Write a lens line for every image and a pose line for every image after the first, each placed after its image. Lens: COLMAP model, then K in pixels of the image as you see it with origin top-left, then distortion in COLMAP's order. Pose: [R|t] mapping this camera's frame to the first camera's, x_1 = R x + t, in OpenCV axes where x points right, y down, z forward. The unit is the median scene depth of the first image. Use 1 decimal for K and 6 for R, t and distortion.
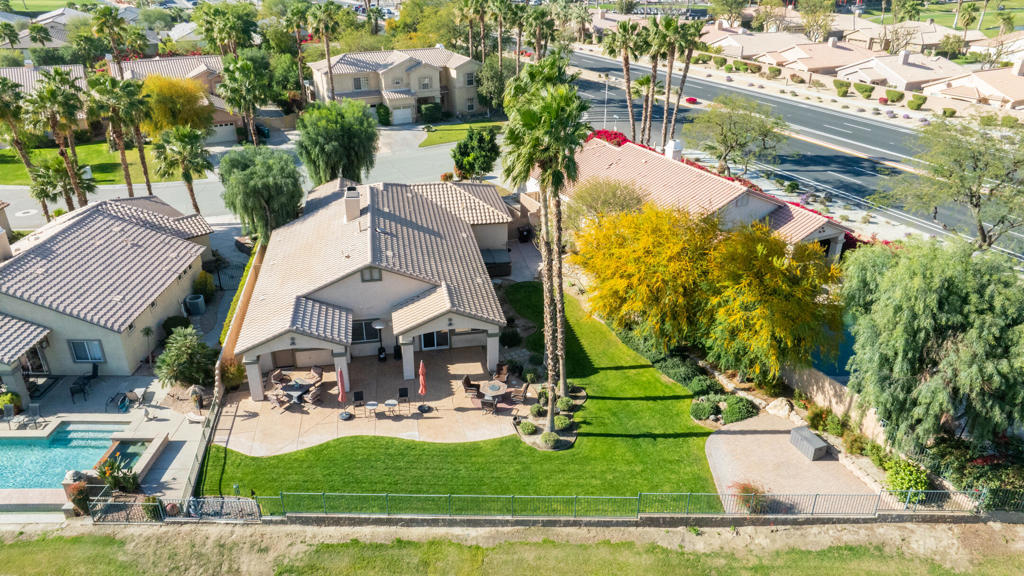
lens RADIAL K [[719.9, 0, 512.0], [0, 719.9, 288.0], [0, 0, 1]] dist [-0.019053, -0.004038]
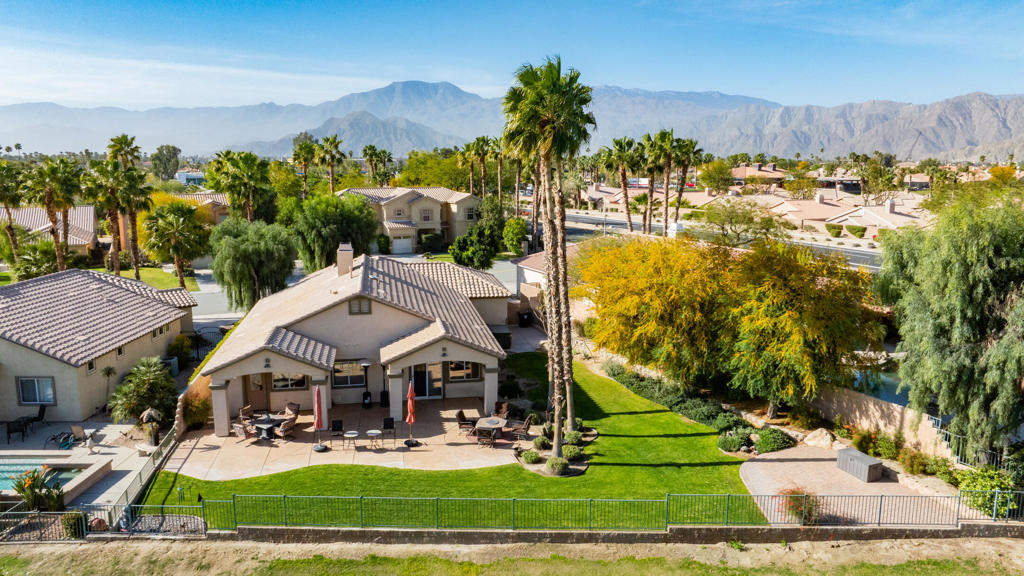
lens RADIAL K [[721.6, 0, 512.0], [0, 721.6, 288.0], [0, 0, 1]] dist [-0.043569, 0.053598]
pose [[0.999993, 0.002987, 0.002437, -0.003378], [-0.002226, 0.963544, -0.267540, 0.221759], [-0.003147, 0.267533, 0.963544, 0.112656]]
